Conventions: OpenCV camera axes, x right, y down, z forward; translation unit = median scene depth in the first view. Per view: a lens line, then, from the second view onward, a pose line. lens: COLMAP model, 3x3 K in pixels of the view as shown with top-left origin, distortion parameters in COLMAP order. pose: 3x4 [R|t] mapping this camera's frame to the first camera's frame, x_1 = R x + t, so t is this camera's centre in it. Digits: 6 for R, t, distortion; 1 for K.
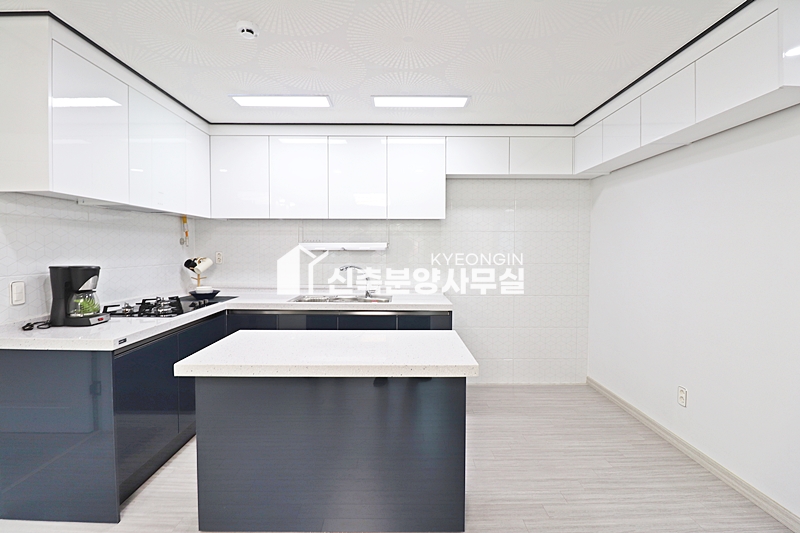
lens RADIAL K [[369.7, 0, 398.7], [0, 369.7, 257.6], [0, 0, 1]] dist [0.001082, -0.011613]
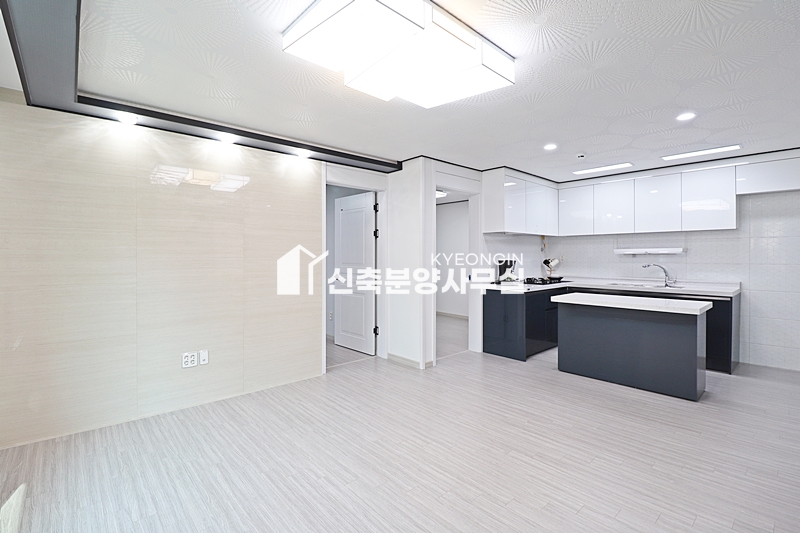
lens RADIAL K [[369.7, 0, 398.7], [0, 369.7, 257.6], [0, 0, 1]] dist [0.001082, -0.011613]
pose [[0.665832, -0.000906, -0.746101, 0.298675], [-0.014735, 0.999788, -0.014364, 0.032286], [0.745956, 0.020558, 0.665677, -0.736684]]
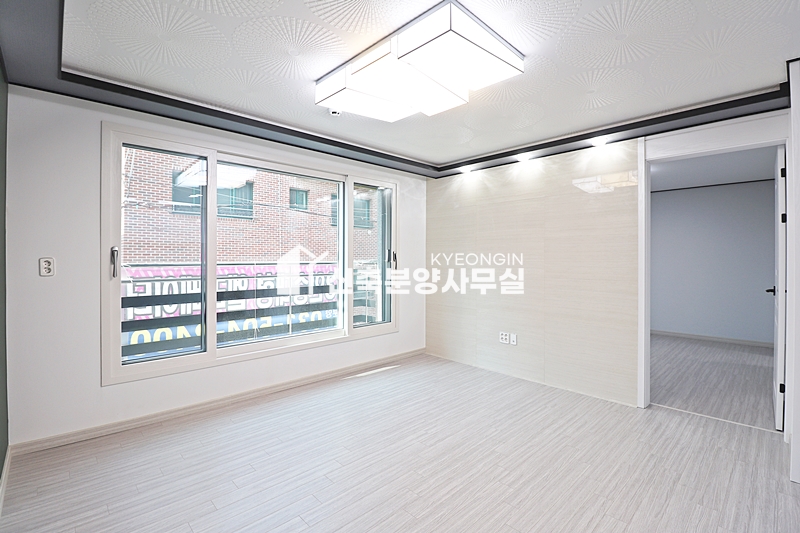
lens RADIAL K [[369.7, 0, 398.7], [0, 369.7, 257.6], [0, 0, 1]] dist [0.001082, -0.011613]
pose [[-0.726942, -0.005523, -0.686676, 0.337459], [-0.019742, 0.999722, 0.012859, 0.013469], [0.686415, 0.022904, -0.726850, 0.163855]]
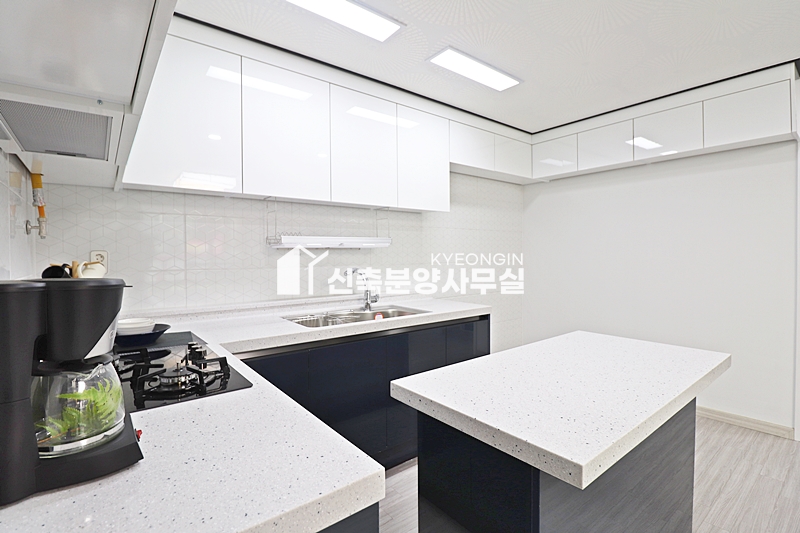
lens RADIAL K [[374.5, 0, 397.8], [0, 374.5, 256.4], [0, 0, 1]] dist [0.001222, -0.012897]
pose [[0.785627, -0.013787, 0.618547, -0.530547], [0.023961, 0.999680, -0.008152, 0.005913], [-0.618236, 0.021226, 0.785706, 0.375939]]
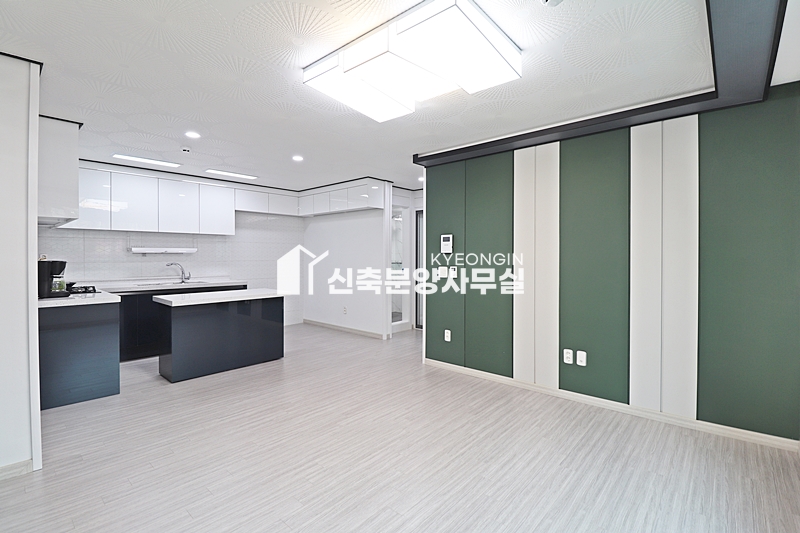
lens RADIAL K [[369.7, 0, 398.7], [0, 369.7, 257.6], [0, 0, 1]] dist [0.001082, -0.011613]
pose [[0.671318, -0.005239, 0.741151, -0.655203], [0.017542, 0.999807, -0.008821, 0.031430], [-0.740962, 0.018923, 0.671281, -0.753206]]
